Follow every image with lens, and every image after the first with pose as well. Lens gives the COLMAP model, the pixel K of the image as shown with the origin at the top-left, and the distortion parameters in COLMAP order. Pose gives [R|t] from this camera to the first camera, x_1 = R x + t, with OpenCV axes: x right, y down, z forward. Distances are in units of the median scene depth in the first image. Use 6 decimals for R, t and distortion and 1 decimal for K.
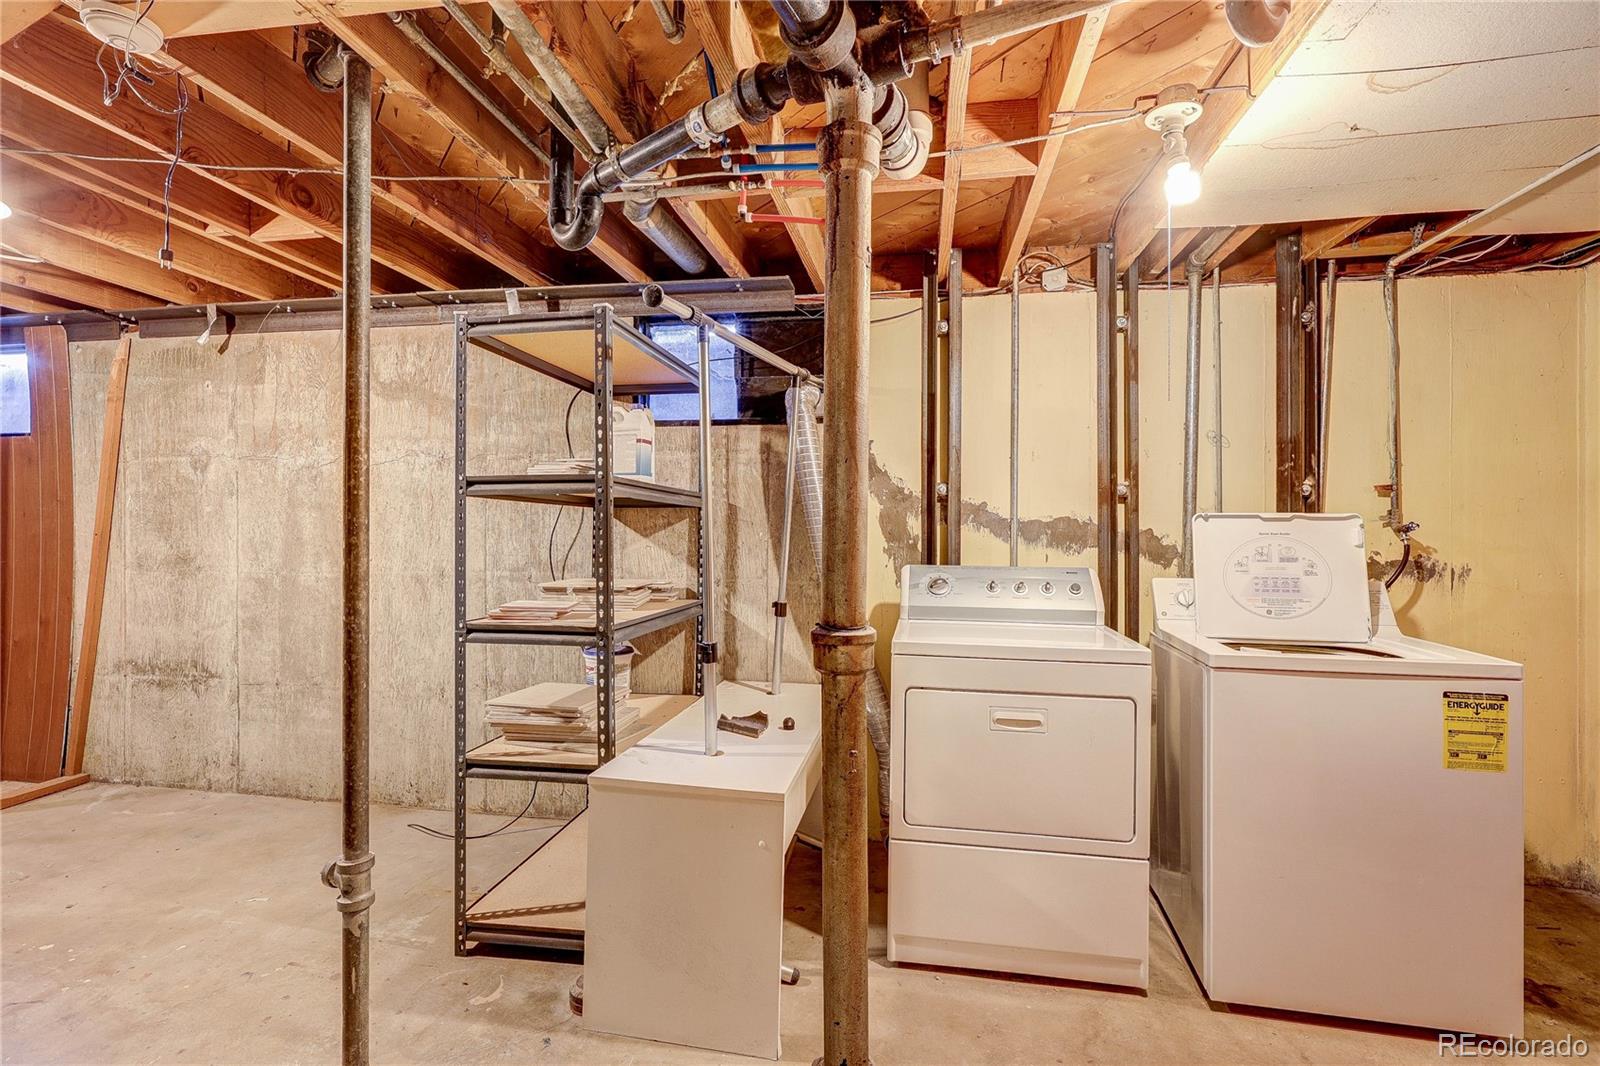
lens RADIAL K [[742.4, 0, 794.7], [0, 742.4, 531.7], [0, 0, 1]] dist [0.003468, -0.000190]
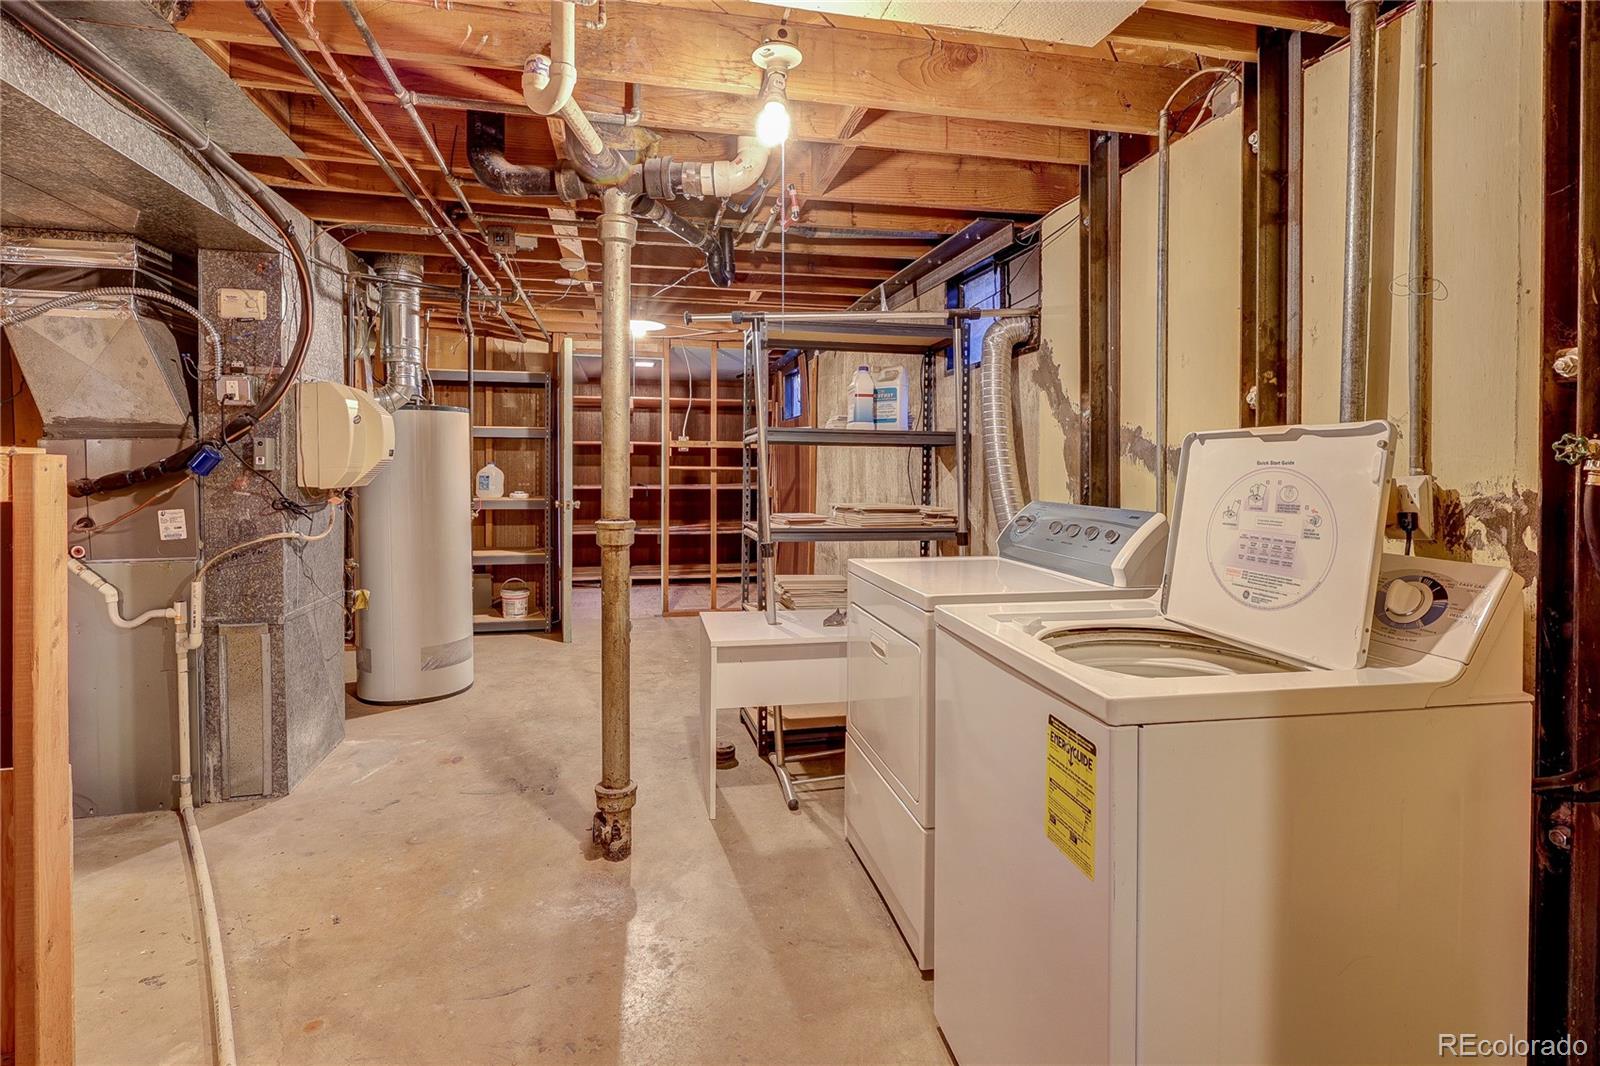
lens RADIAL K [[742.4, 0, 773.4], [0, 742.4, 478.1], [0, 0, 1]] dist [0.003468, -0.000190]
pose [[0.367037, 0.007962, -0.930172, 1.059907], [0.002276, 0.999953, 0.009457, 0.008529], [0.930203, -0.005588, 0.367002, 0.433679]]
